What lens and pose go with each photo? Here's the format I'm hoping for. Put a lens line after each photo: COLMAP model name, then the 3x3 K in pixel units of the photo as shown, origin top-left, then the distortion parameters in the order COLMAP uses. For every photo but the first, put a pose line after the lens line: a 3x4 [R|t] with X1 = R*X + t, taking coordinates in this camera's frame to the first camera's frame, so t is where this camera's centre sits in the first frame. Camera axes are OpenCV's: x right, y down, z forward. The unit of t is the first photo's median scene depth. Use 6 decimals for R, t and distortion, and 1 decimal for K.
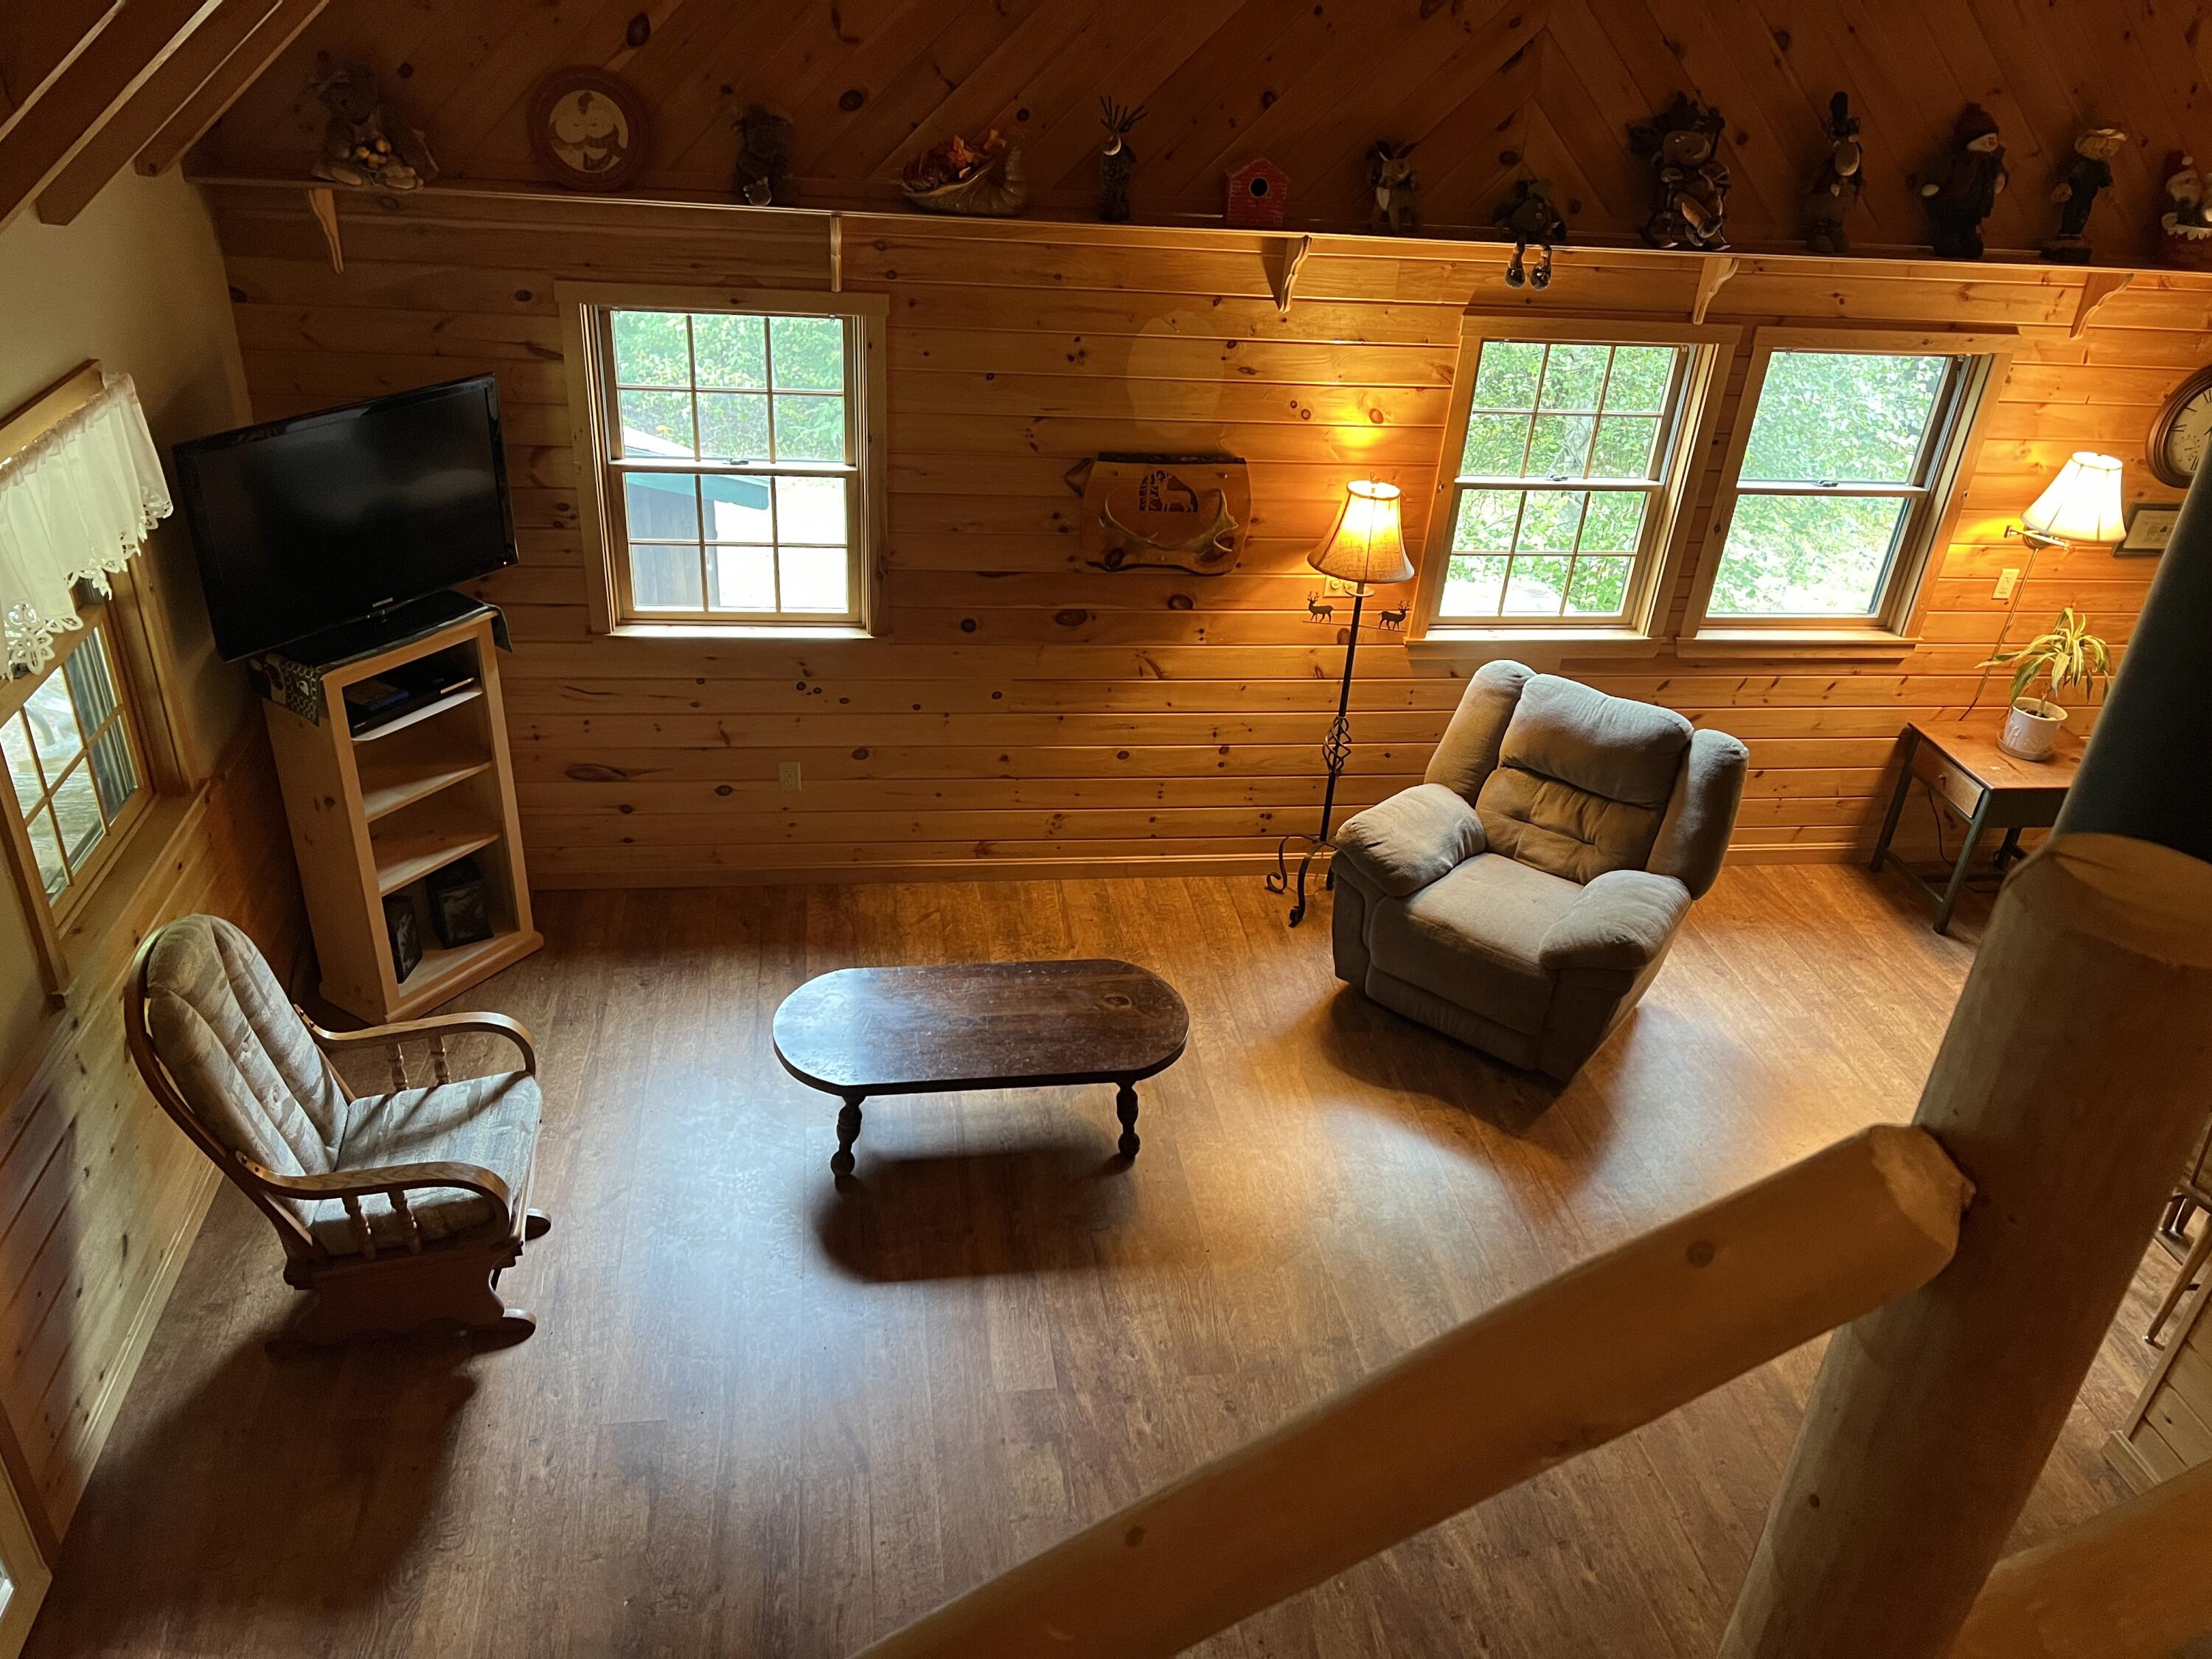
lens RADIAL K [[1658.8, 0, 1114.3], [0, 1658.8, 844.1], [0, 0, 1]] dist [0.062451, -0.074283]
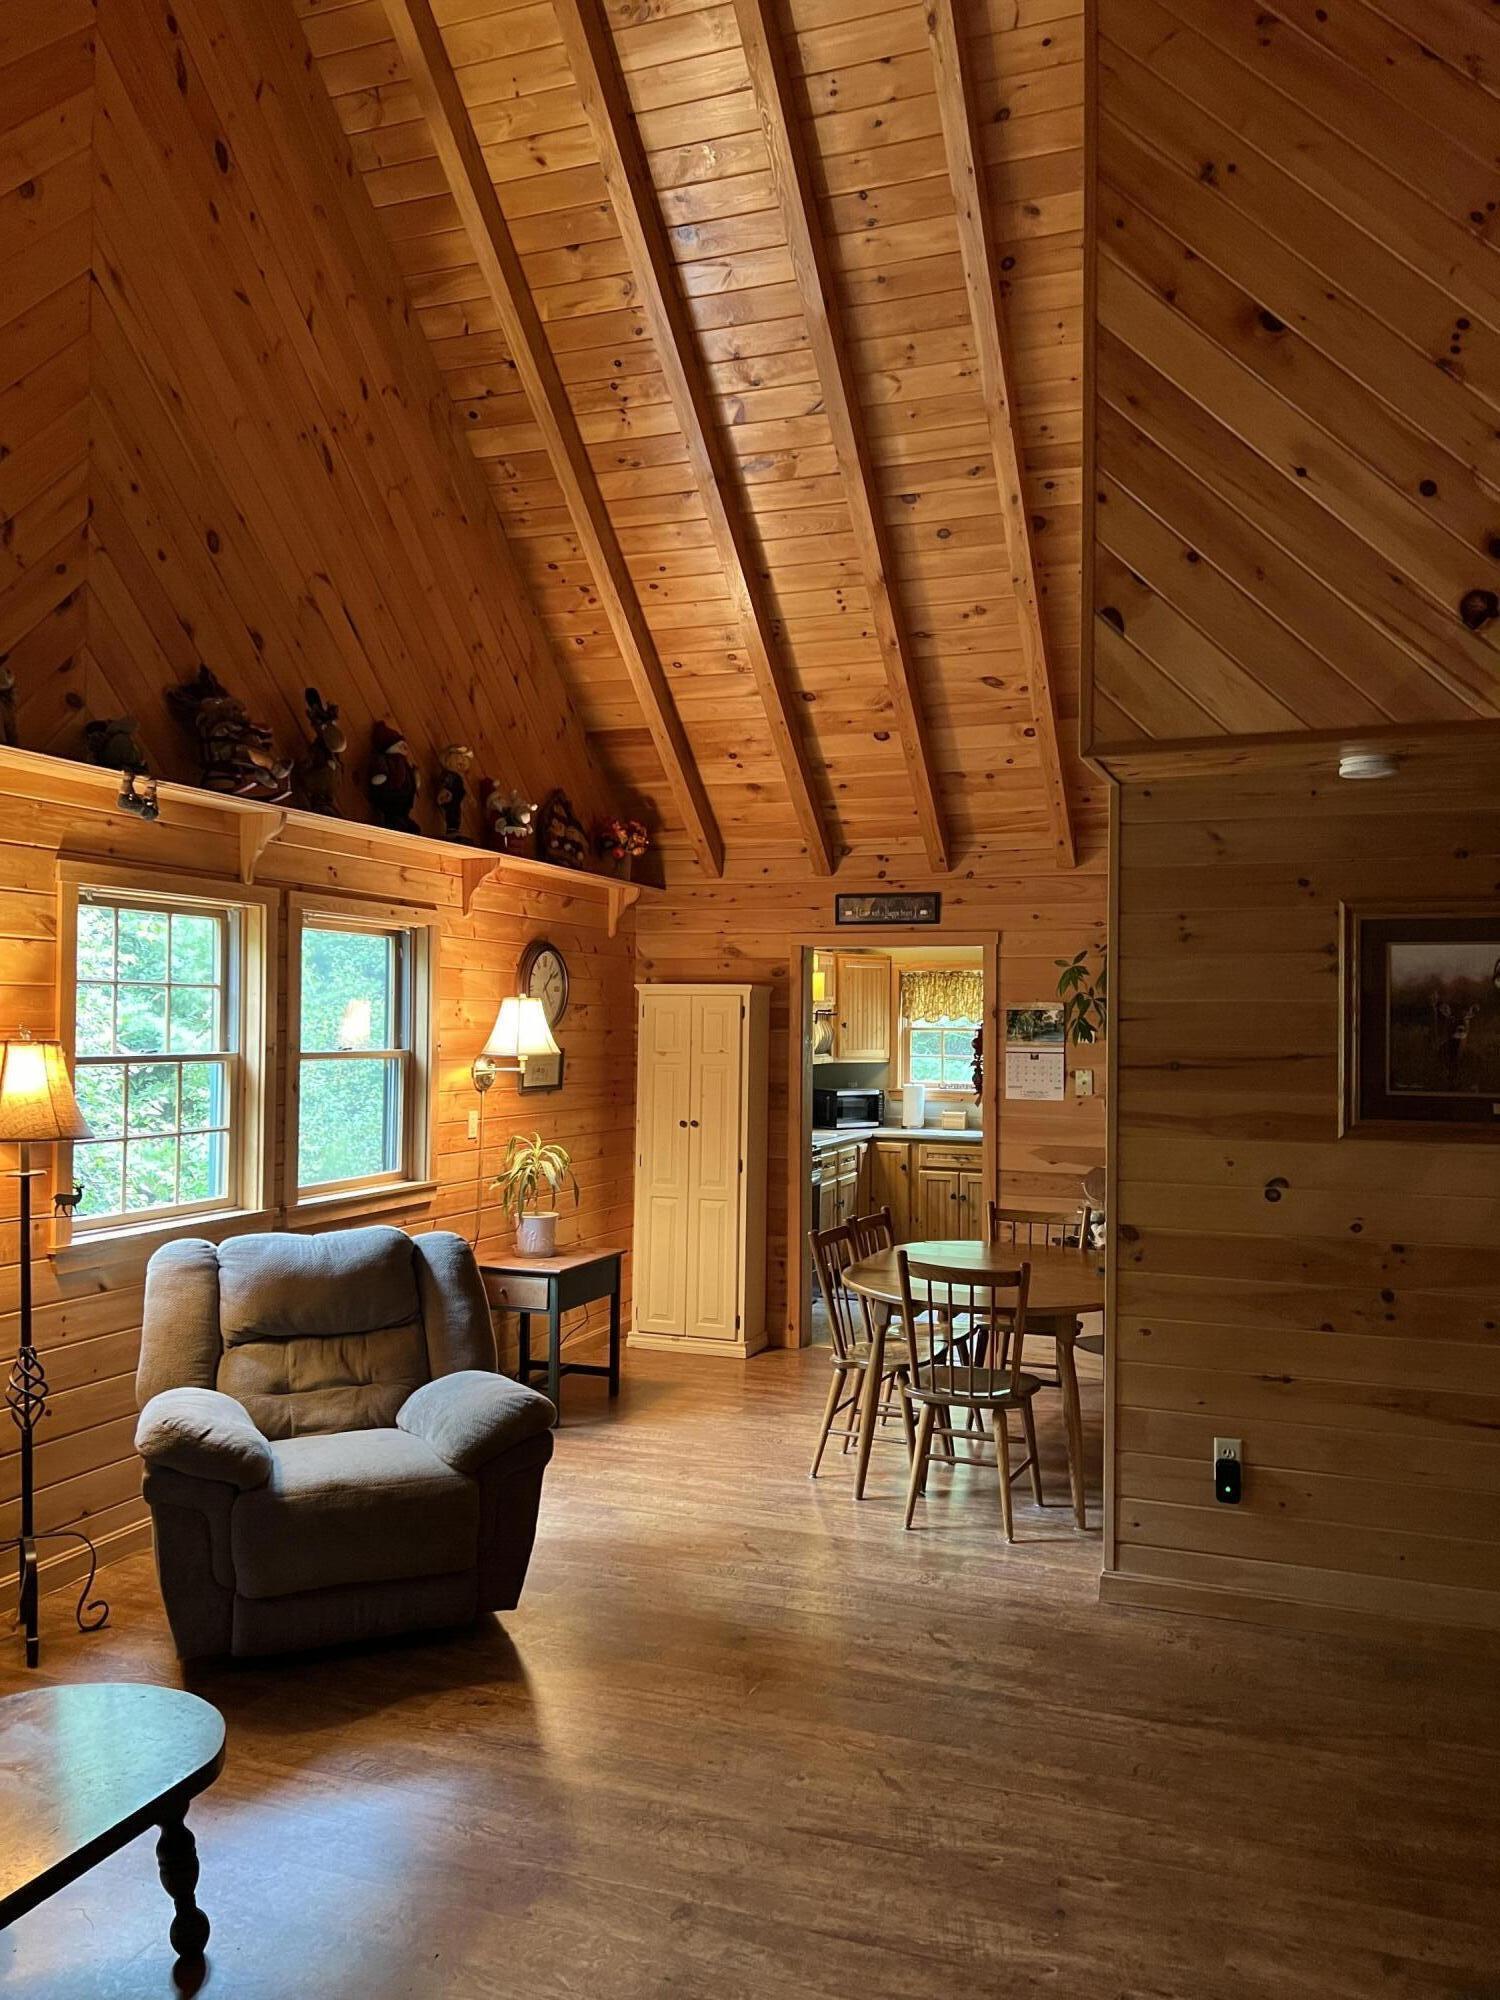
lens RADIAL K [[1499.9, 0, 756.2], [0, 1499.9, 1001.6], [0, 0, 1]] dist [0.062451, -0.074283]
pose [[0.490673, -0.052569, 0.869757, -0.318409], [0.459105, 0.863981, -0.206783, 0.089665], [-0.740583, 0.500772, 0.448067, 0.397990]]
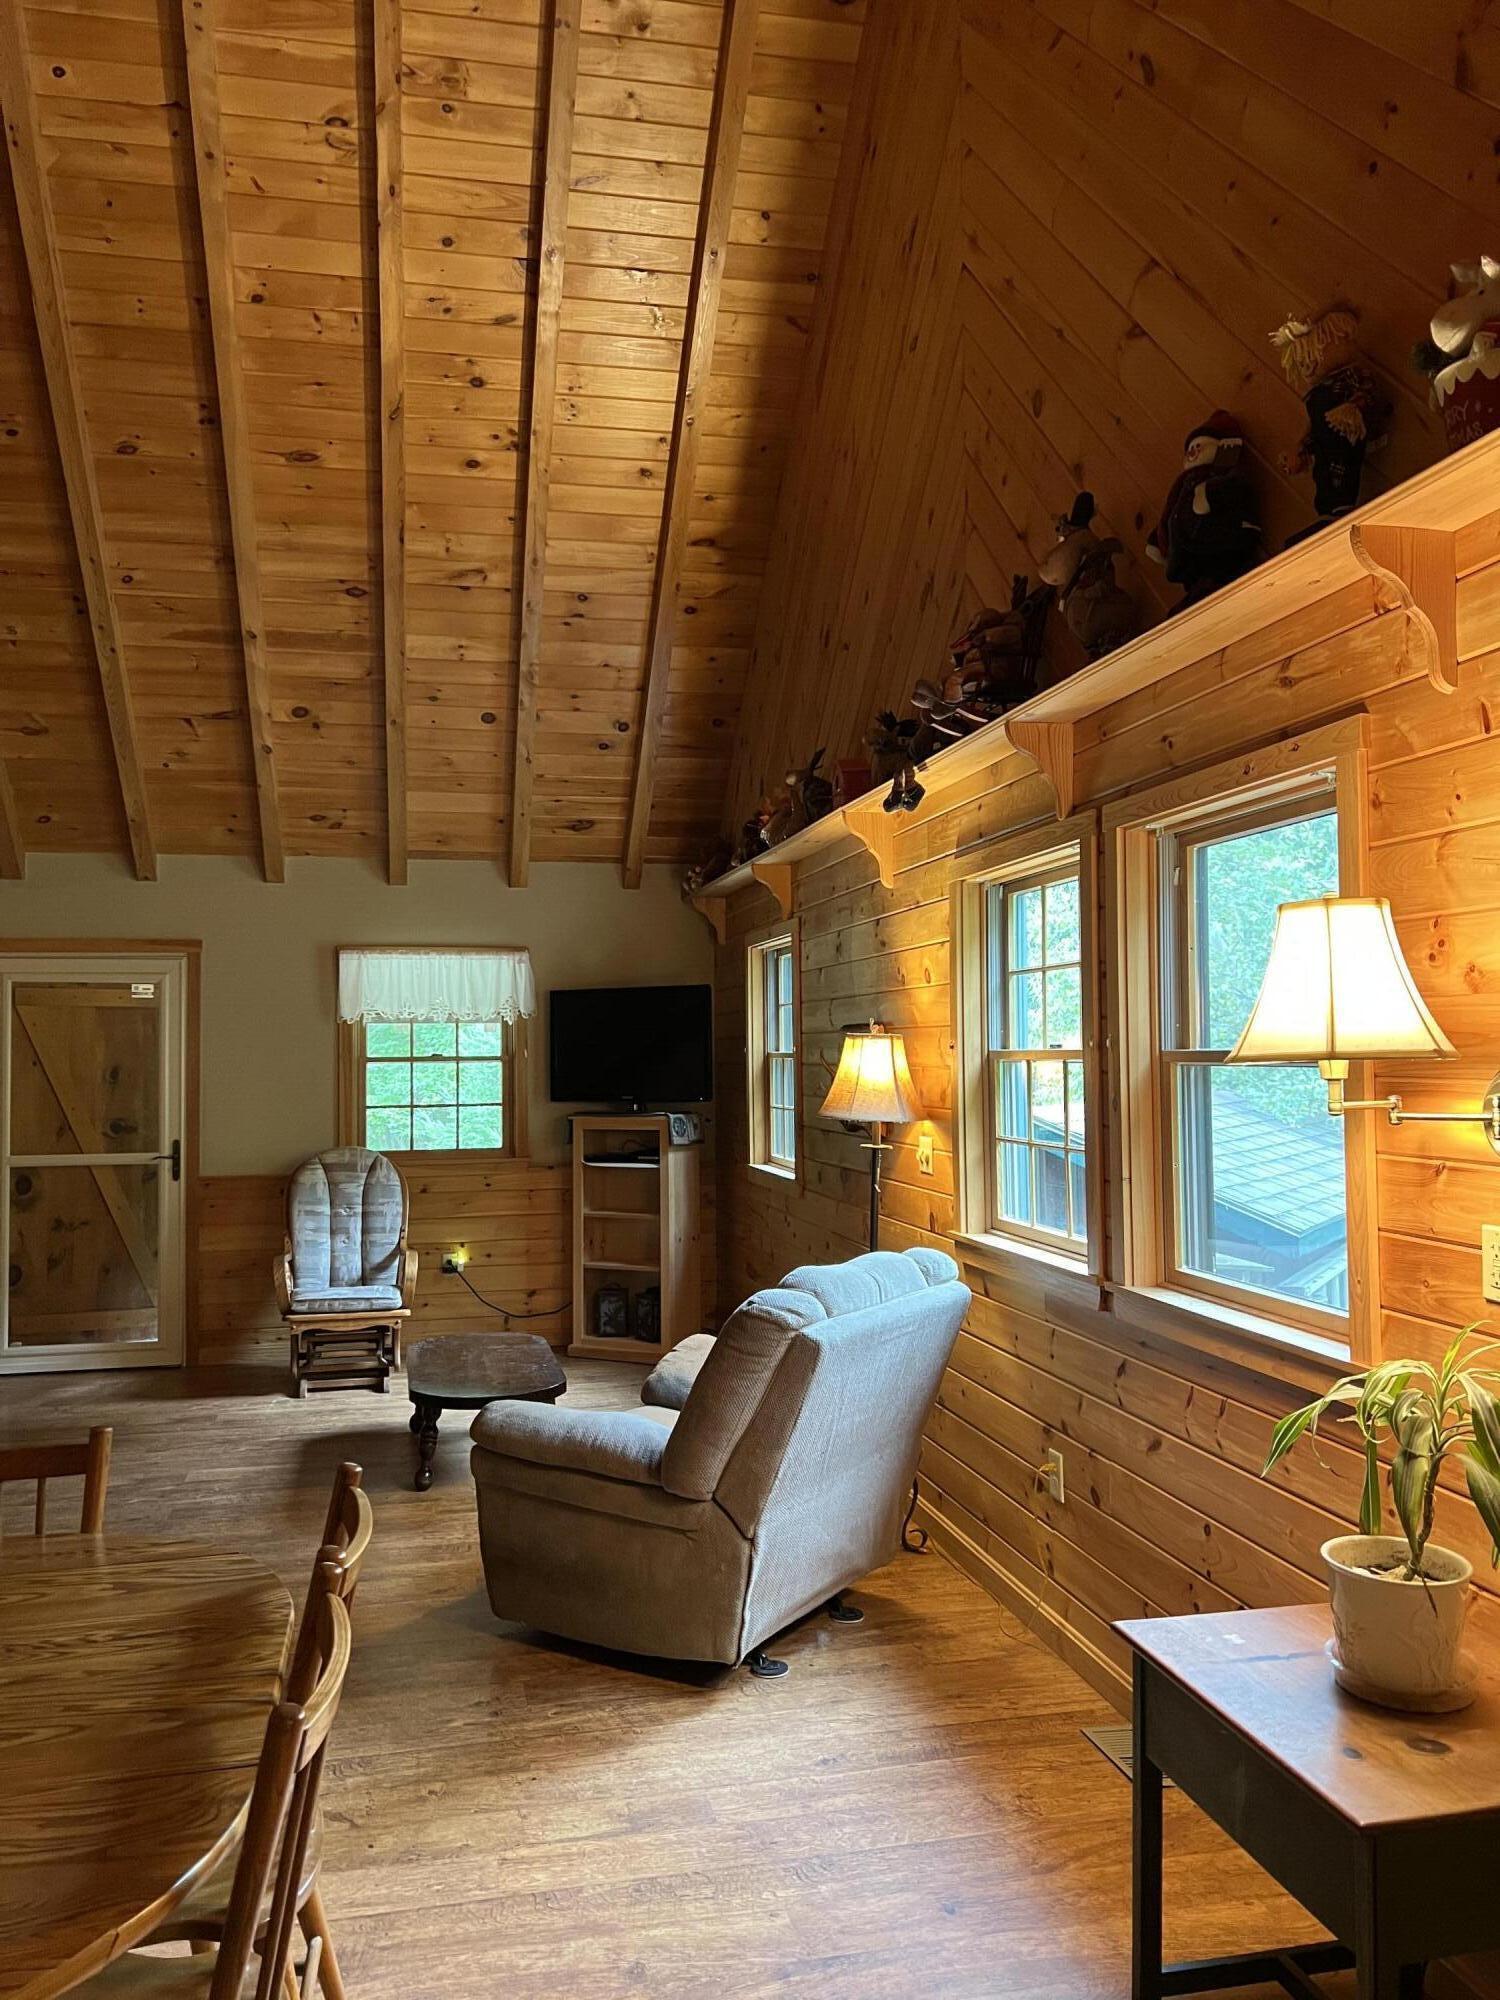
lens RADIAL K [[1499.9, 0, 737.8], [0, 1499.9, 1015.9], [0, 0, 1]] dist [0.062451, -0.074283]
pose [[0.059366, -0.095130, -0.993693, 1.035715], [-0.489659, 0.864686, -0.112033, -0.087171], [0.869890, 0.493222, 0.004751, 0.936356]]
